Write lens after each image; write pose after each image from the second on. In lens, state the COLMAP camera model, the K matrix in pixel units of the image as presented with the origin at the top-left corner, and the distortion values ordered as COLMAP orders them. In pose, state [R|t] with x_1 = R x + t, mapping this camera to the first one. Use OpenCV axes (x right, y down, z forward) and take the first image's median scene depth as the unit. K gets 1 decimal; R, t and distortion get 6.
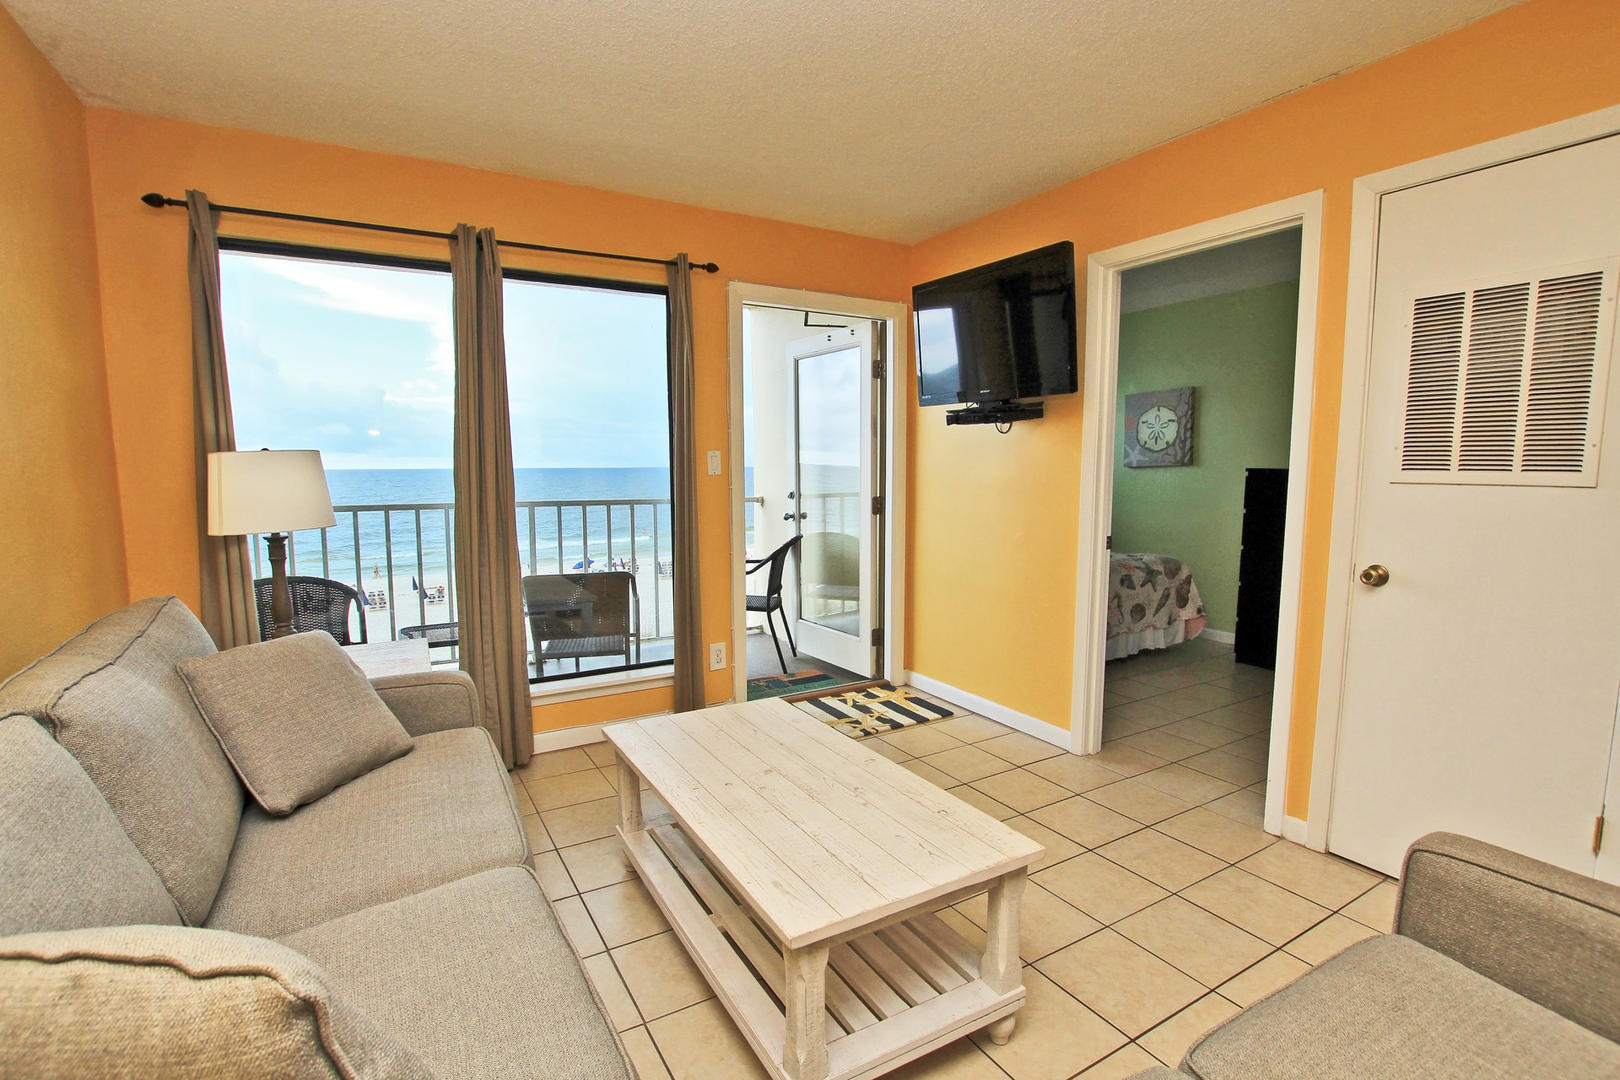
lens RADIAL K [[753.3, 0, 808.2], [0, 753.3, 548.3], [0, 0, 1]] dist [-0.030997, 0.003585]
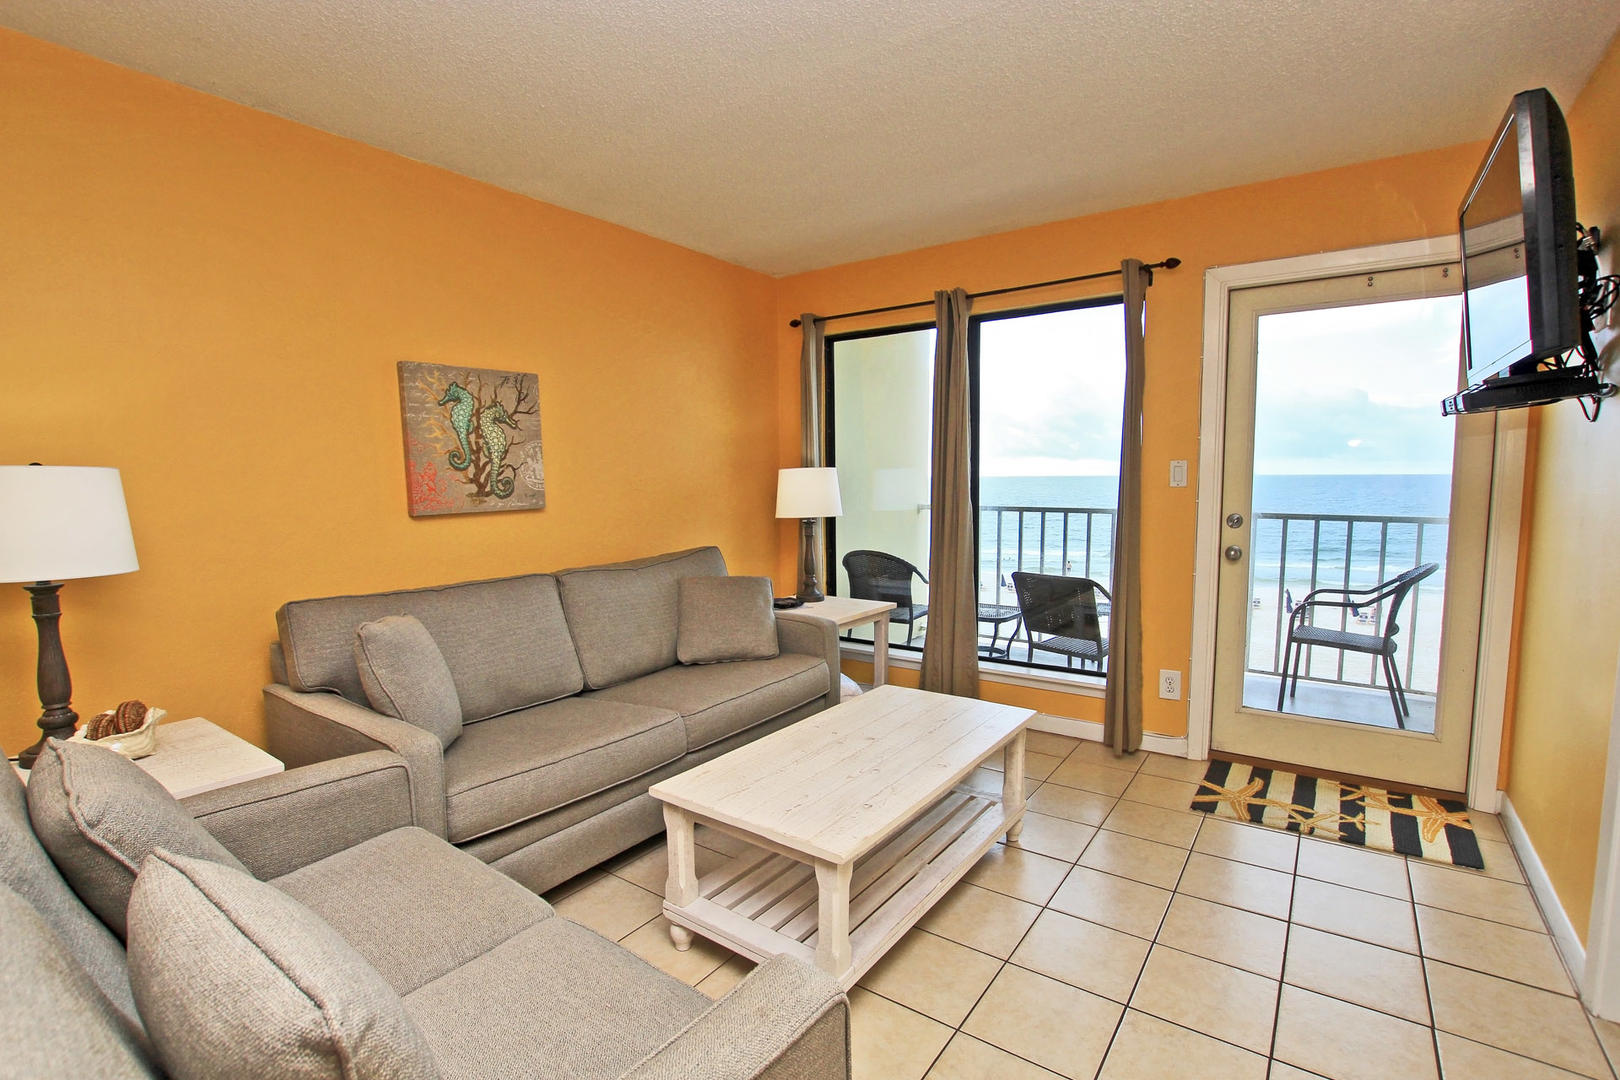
lens RADIAL K [[753.3, 0, 808.2], [0, 753.3, 548.3], [0, 0, 1]] dist [-0.030997, 0.003585]
pose [[0.407134, 0.085907, -0.909320, 0.535228], [-0.092177, 0.994349, 0.052669, -0.029936], [0.908705, 0.062376, 0.412752, 0.226757]]
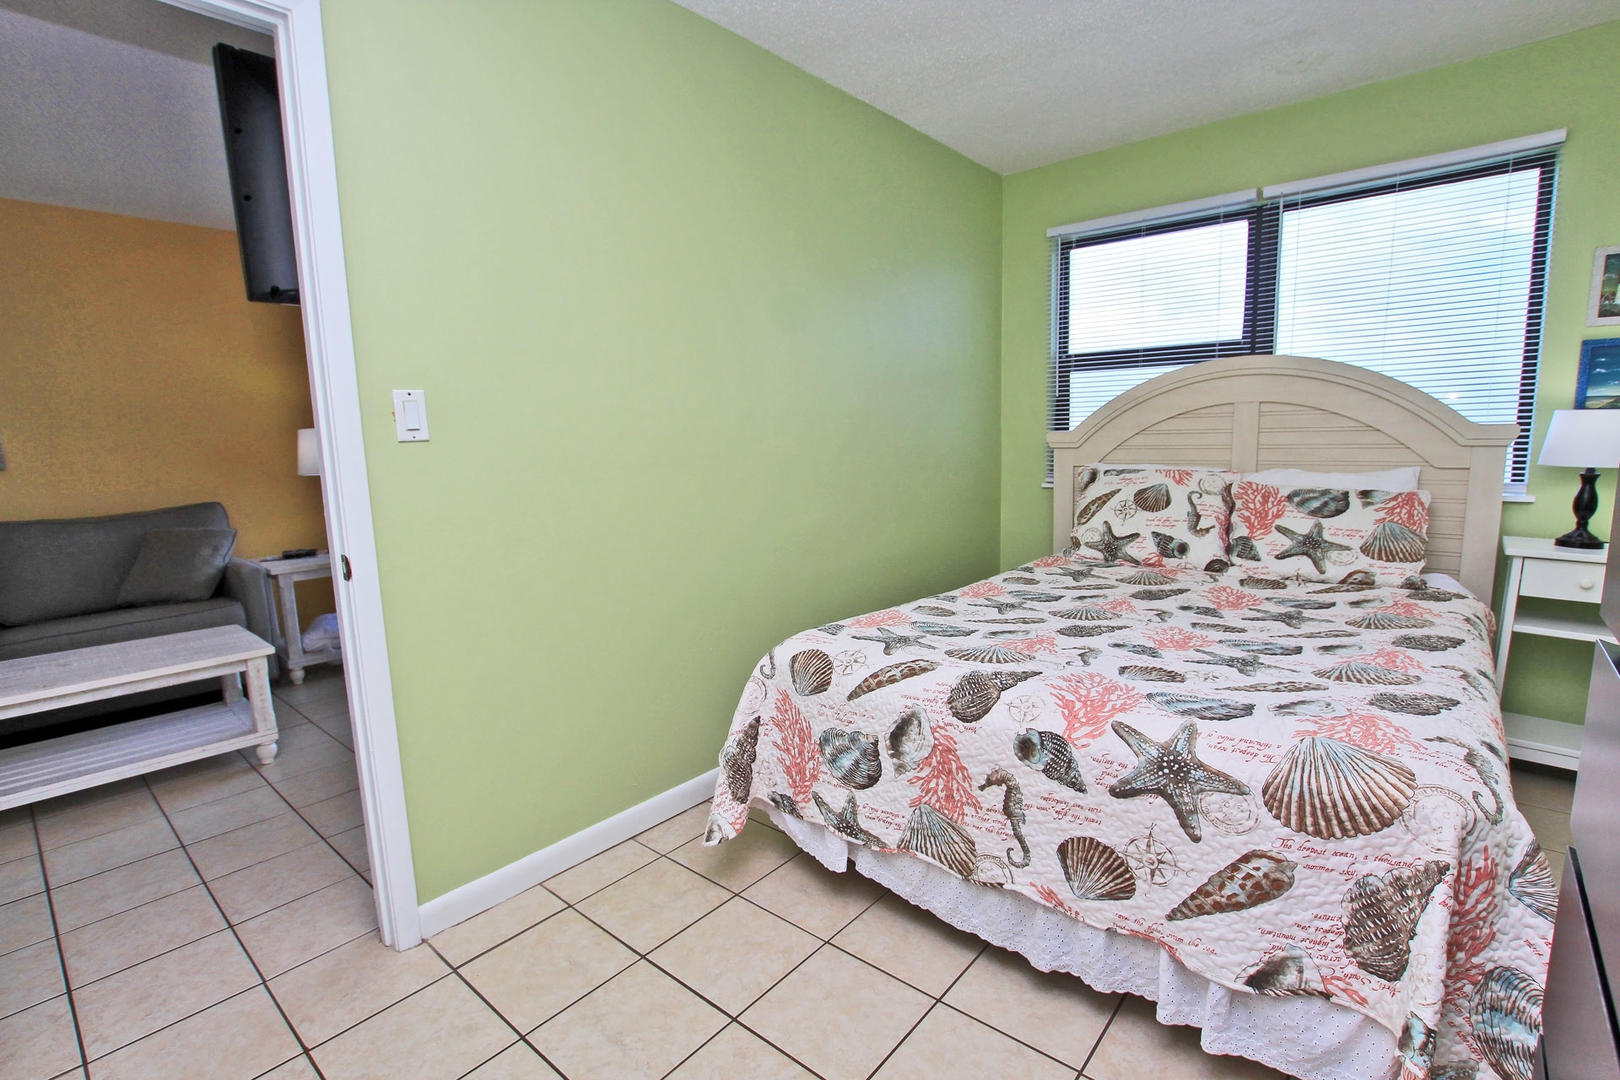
lens RADIAL K [[730.8, 0, 810.0], [0, 730.8, 540.0], [0, 0, 1]] dist [-0.000077, 0.000342]
pose [[0.325162, 0.116223, -0.938489, 0.883823], [-0.076671, 0.992392, 0.096333, -0.092988], [0.942545, 0.040631, 0.331599, 1.027666]]
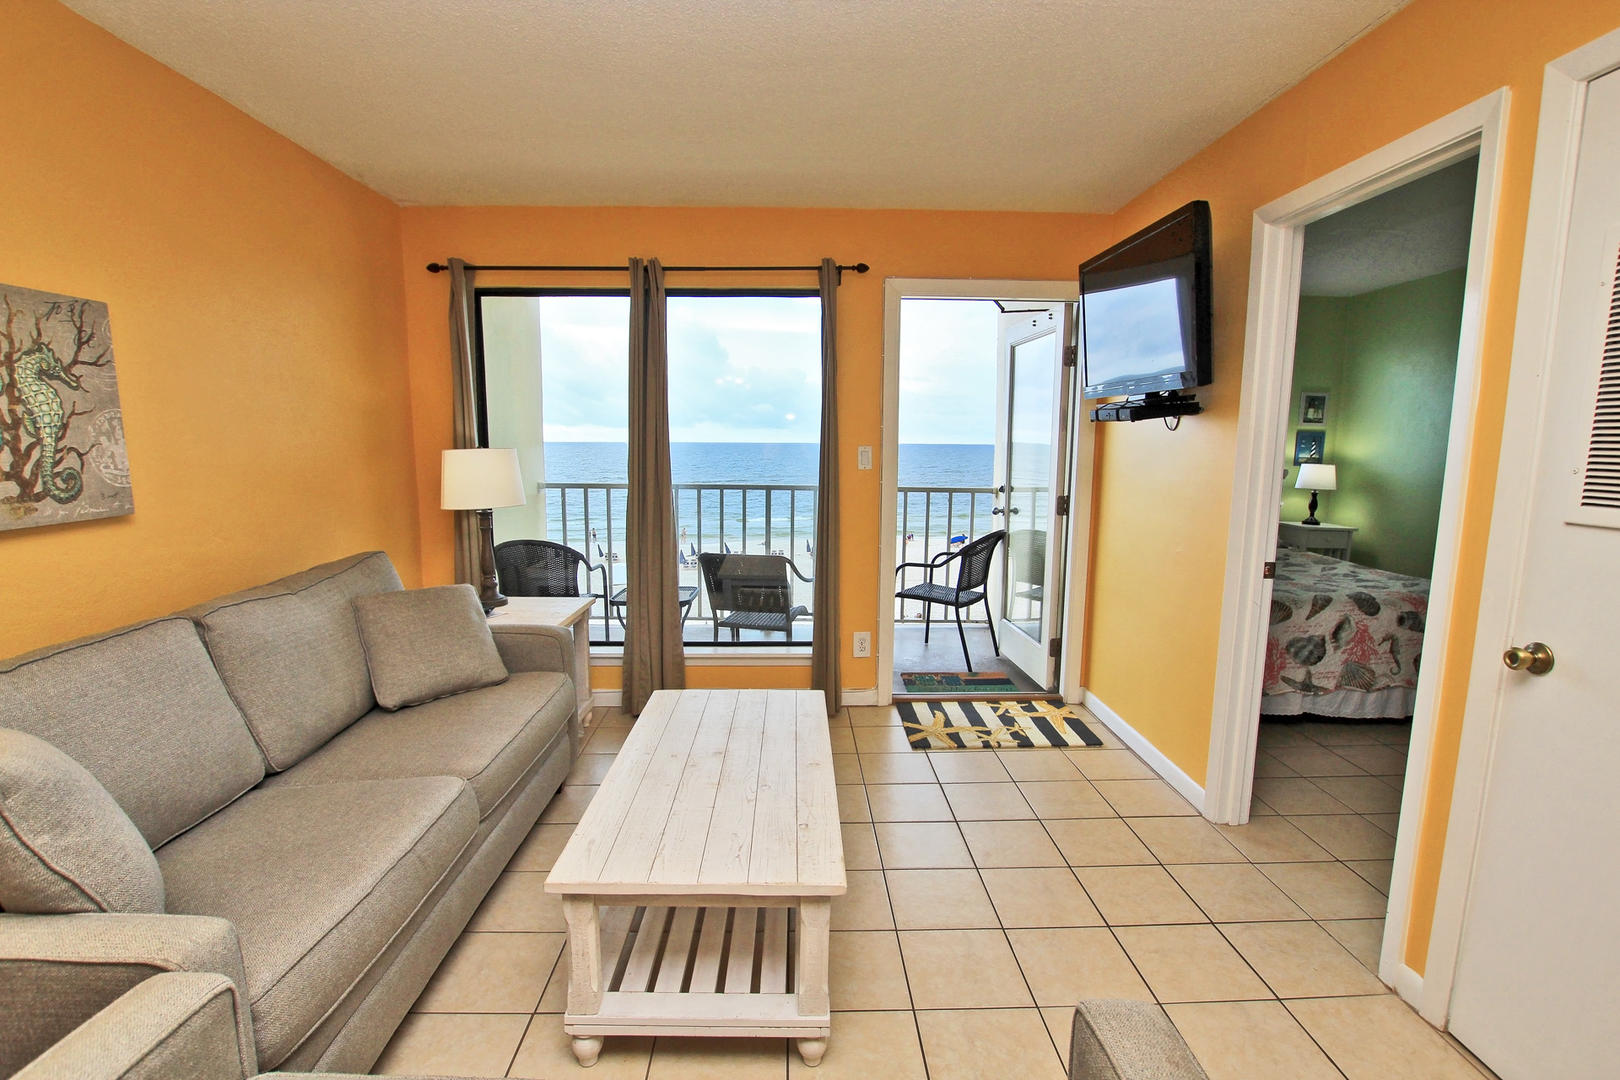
lens RADIAL K [[753.3, 0, 808.2], [0, 753.3, 548.3], [0, 0, 1]] dist [-0.030997, 0.003585]
pose [[0.874616, 0.076603, -0.478726, 0.315912], [-0.061932, 0.997002, 0.046388, -0.033622], [0.480844, -0.010923, 0.876738, 0.059468]]
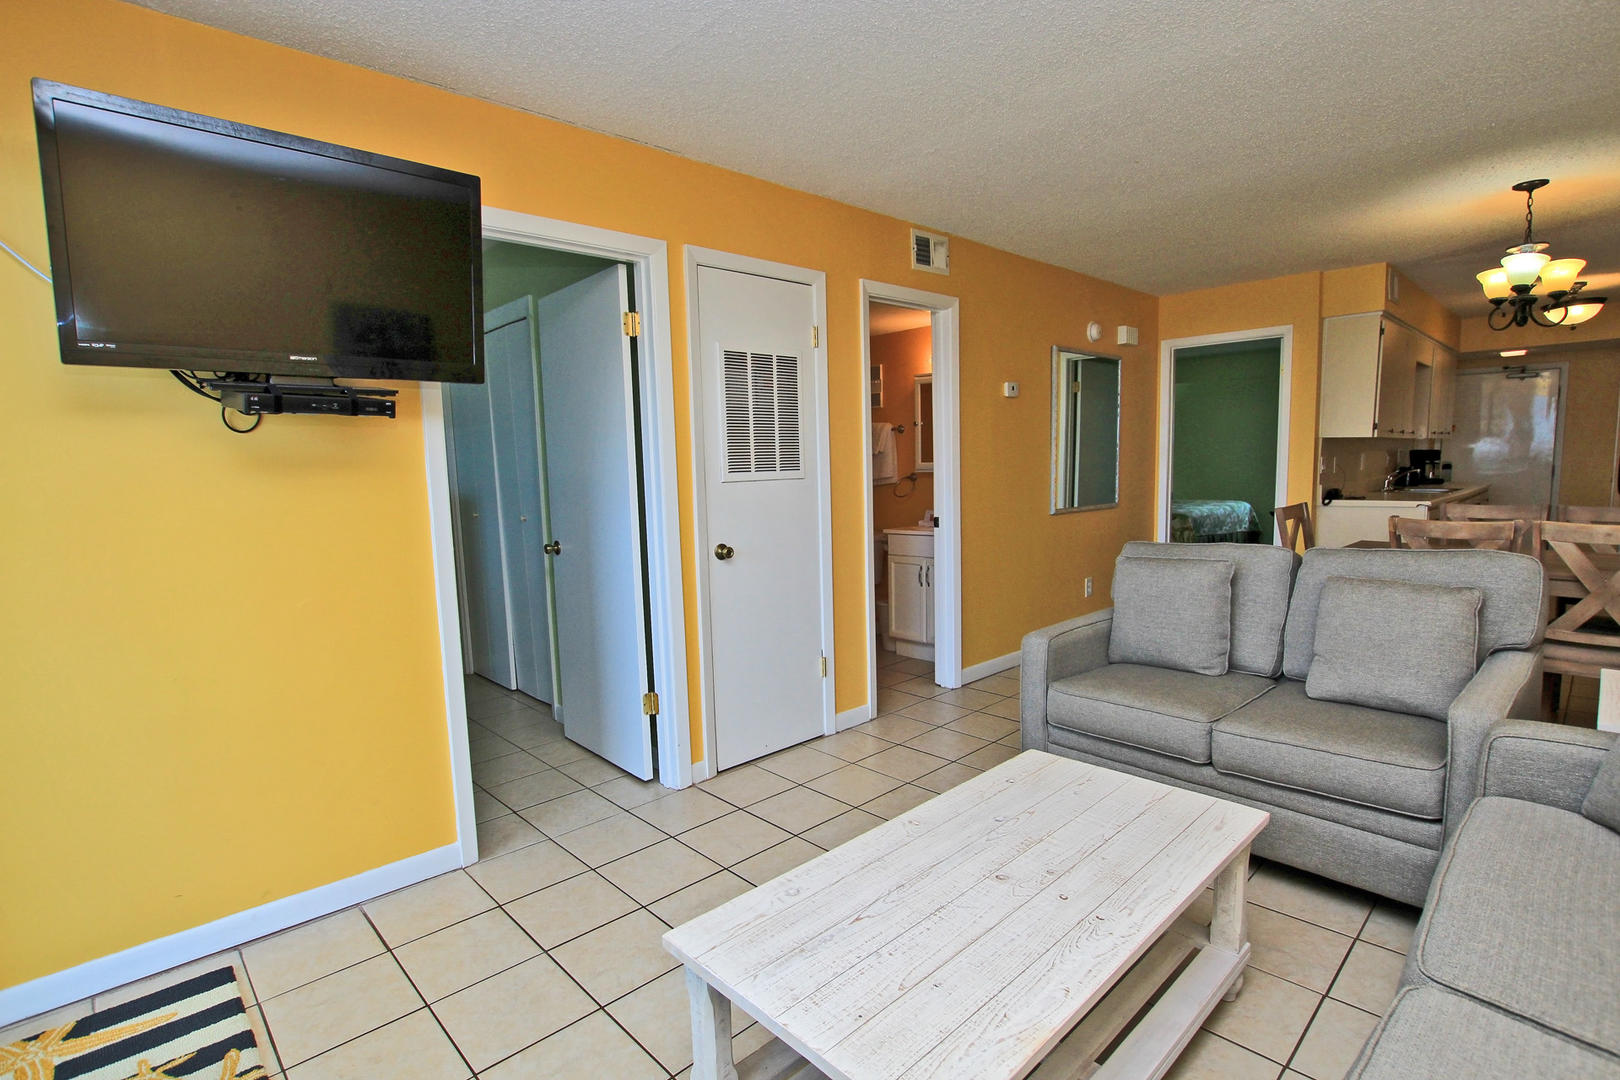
lens RADIAL K [[777.8, 0, 808.9], [0, 777.8, 553.7], [0, 0, 1]] dist [-0.032523, 0.000763]
pose [[-0.222258, -0.103679, 0.969460, -0.401888], [0.139321, 0.980749, 0.136827, -0.082779], [-0.964982, 0.165477, -0.203535, 0.719219]]
